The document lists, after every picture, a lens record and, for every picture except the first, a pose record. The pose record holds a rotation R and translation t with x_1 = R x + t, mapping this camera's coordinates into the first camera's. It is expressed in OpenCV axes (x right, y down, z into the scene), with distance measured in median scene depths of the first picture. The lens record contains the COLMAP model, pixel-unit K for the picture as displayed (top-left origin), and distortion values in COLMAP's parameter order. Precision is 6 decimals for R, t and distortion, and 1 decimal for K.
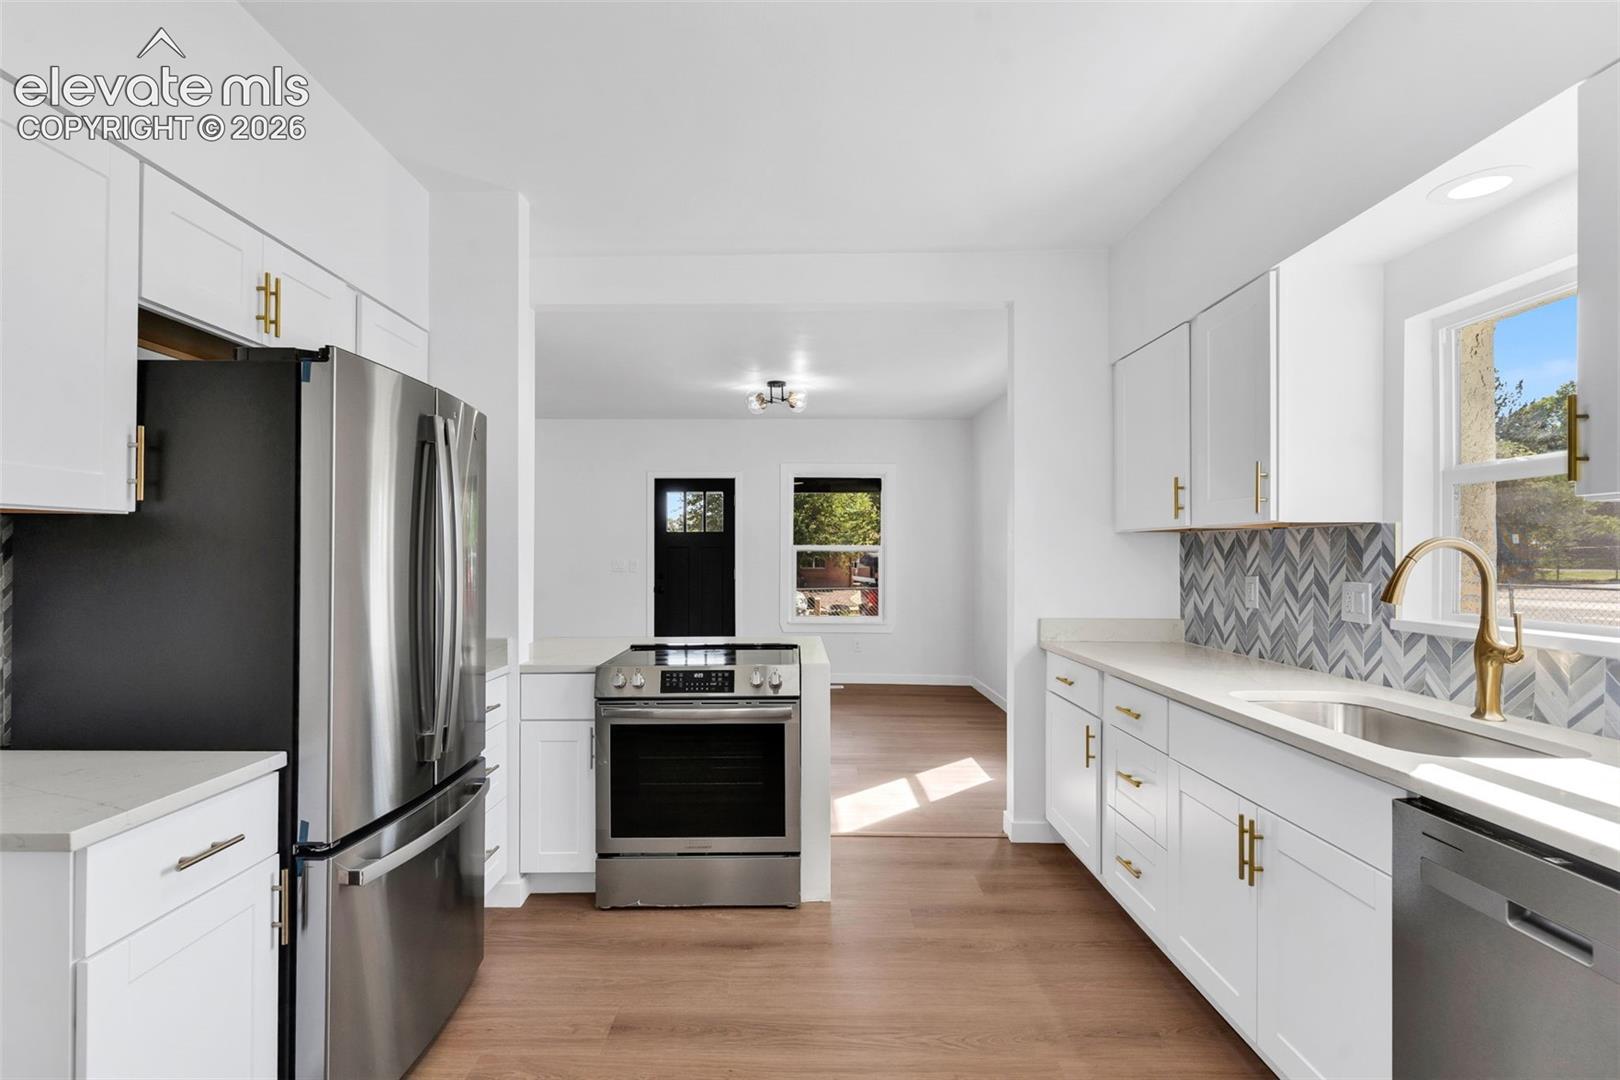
lens RADIAL K [[777.5, 0, 806.1], [0, 777.5, 550.3], [0, 0, 1]] dist [0.003166, 0.000399]
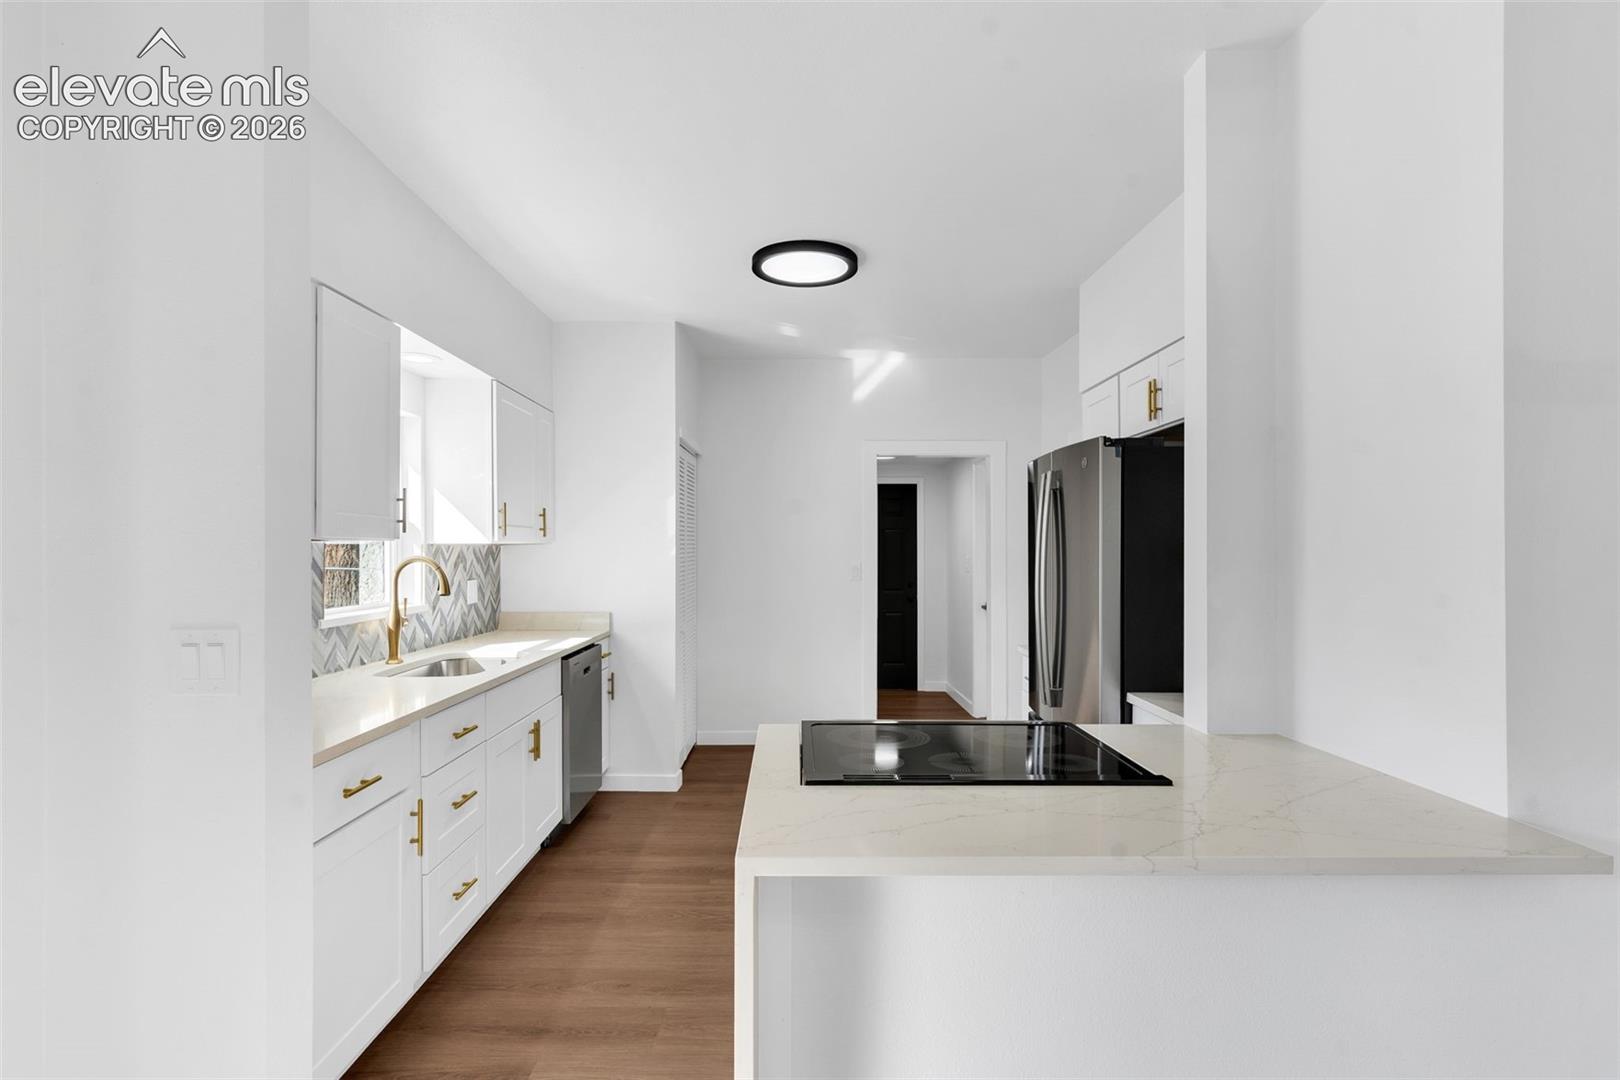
lens RADIAL K [[800.9, 0, 808.7], [0, 800.9, 548.1], [0, 0, 1]] dist [0.000410, -0.000062]
pose [[-0.999951, -0.002076, -0.009694, -0.006266], [-0.001997, 0.999964, -0.008202, -0.014565], [0.009710, -0.008182, -0.999919, 1.858399]]
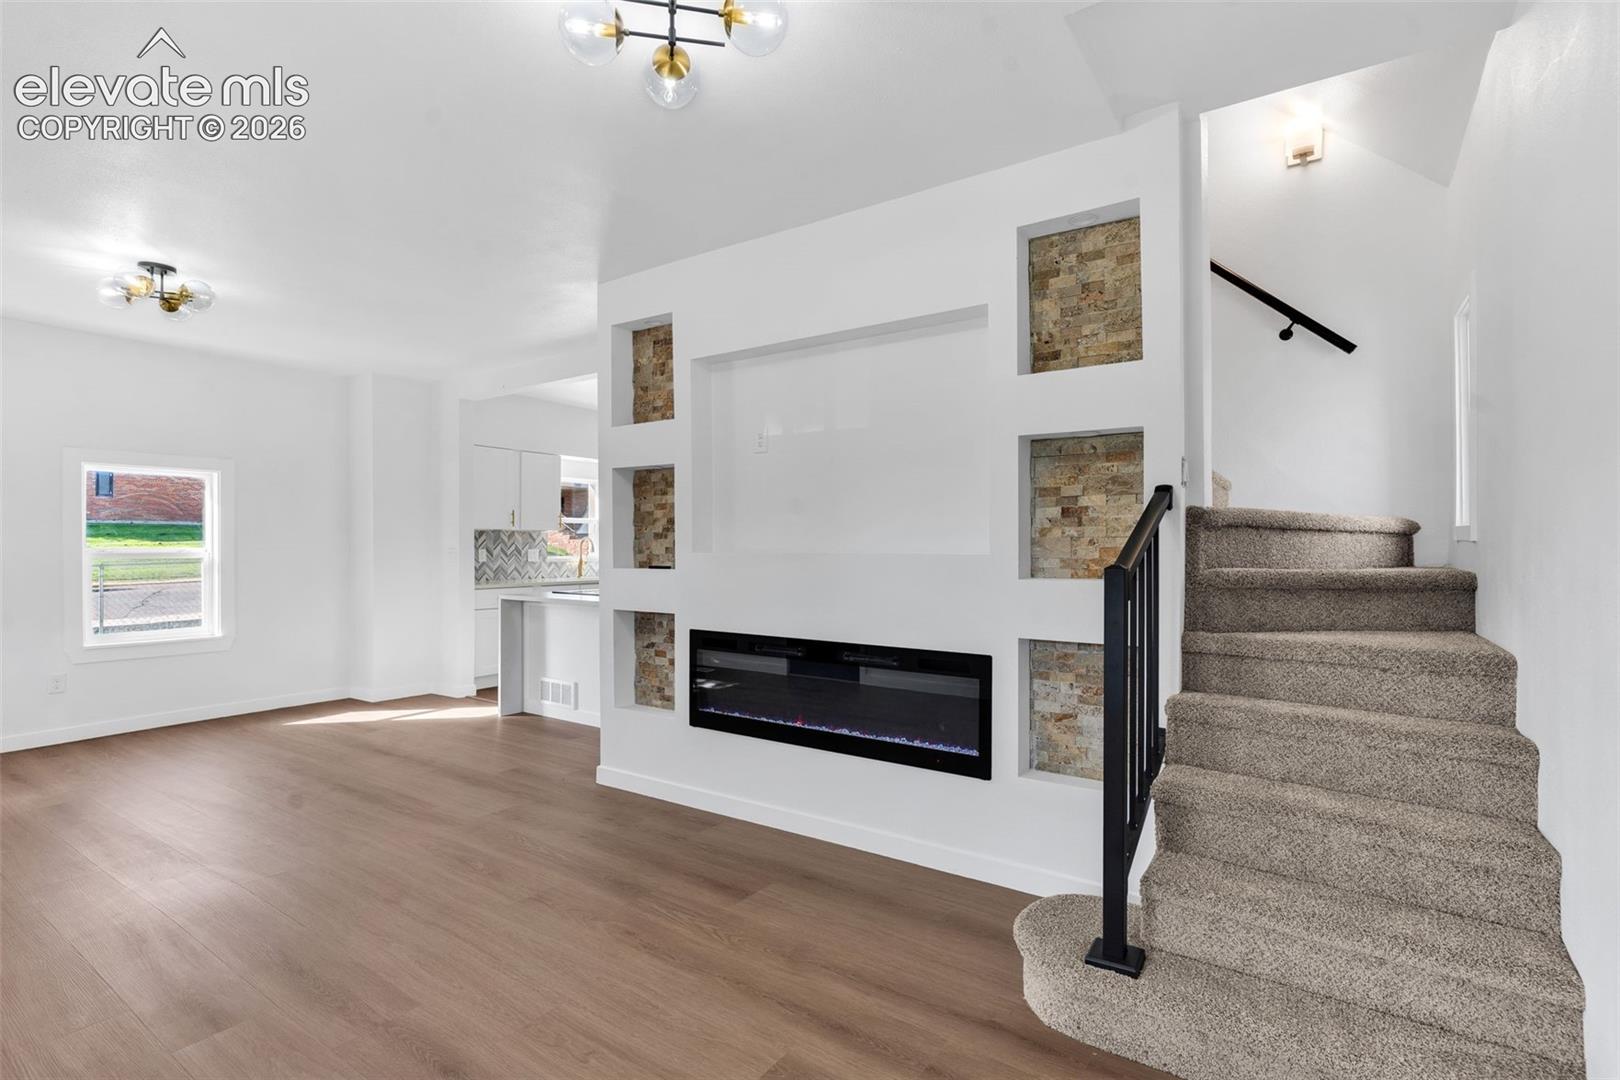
lens RADIAL K [[777.5, 0, 806.1], [0, 777.5, 550.3], [0, 0, 1]] dist [0.003166, 0.000399]
pose [[-0.822044, -0.004794, 0.569404, -1.826295], [-0.004908, 0.999987, 0.001334, 0.031042], [-0.569403, -0.001697, -0.822057, 2.641579]]
